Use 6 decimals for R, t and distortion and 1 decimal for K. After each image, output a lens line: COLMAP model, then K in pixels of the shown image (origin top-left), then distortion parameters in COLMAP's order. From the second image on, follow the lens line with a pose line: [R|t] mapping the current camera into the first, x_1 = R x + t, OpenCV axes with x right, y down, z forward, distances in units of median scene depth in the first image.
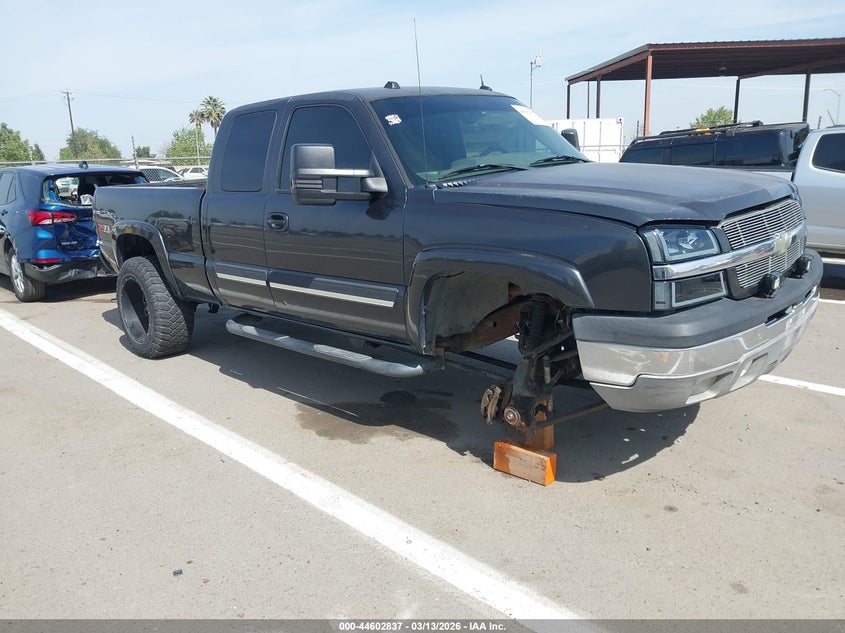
lens RADIAL K [[649.7, 0, 422.5], [0, 649.7, 316.5], [0, 0, 1]] dist [-0.002661, -0.004954]
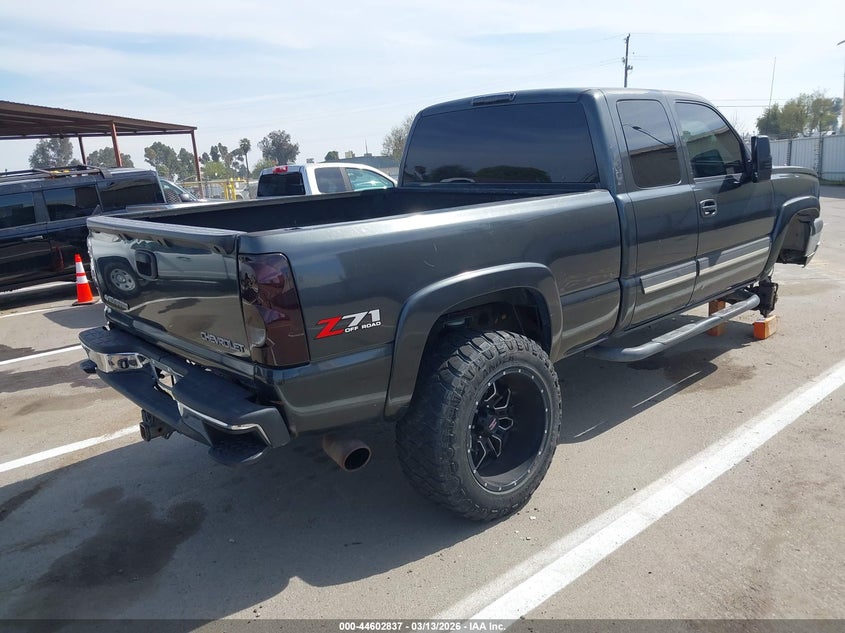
lens RADIAL K [[649.7, 0, 422.5], [0, 649.7, 316.5], [0, 0, 1]] dist [-0.002661, -0.004954]
pose [[0.135576, -0.194848, 0.971418, -1.133211], [0.354170, 0.925217, 0.136151, -0.233149], [-0.925301, 0.325589, 0.194447, 1.103456]]
